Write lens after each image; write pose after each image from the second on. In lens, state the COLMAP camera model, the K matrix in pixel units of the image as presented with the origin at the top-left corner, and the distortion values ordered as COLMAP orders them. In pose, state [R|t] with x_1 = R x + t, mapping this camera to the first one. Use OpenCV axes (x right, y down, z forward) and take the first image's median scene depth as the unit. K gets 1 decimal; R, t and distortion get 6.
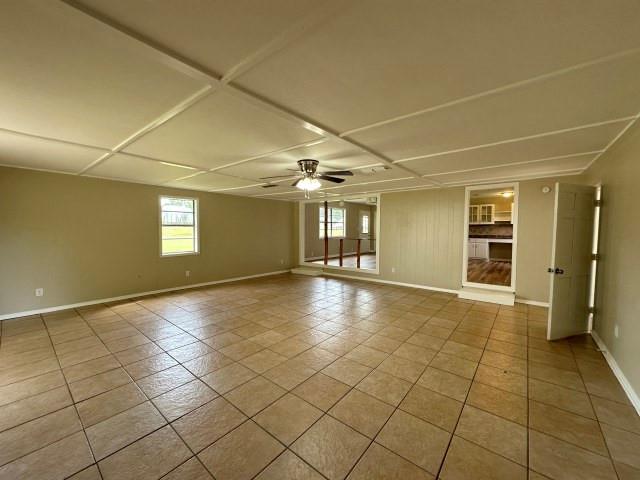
lens RADIAL K [[255.2, 0, 320.0], [0, 255.2, 240.0], [0, 0, 1]] dist [-0.002765, -0.000027]
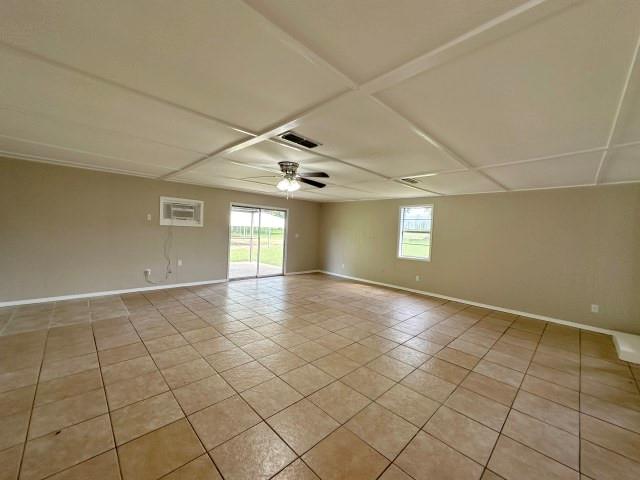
lens RADIAL K [[255.2, 0, 320.0], [0, 255.2, 240.0], [0, 0, 1]] dist [-0.002765, -0.000027]
pose [[-0.111893, 0.023946, -0.993432, 0.592780], [-0.088125, 0.995532, 0.033923, -0.026839], [0.989805, 0.091341, -0.109283, 0.766543]]
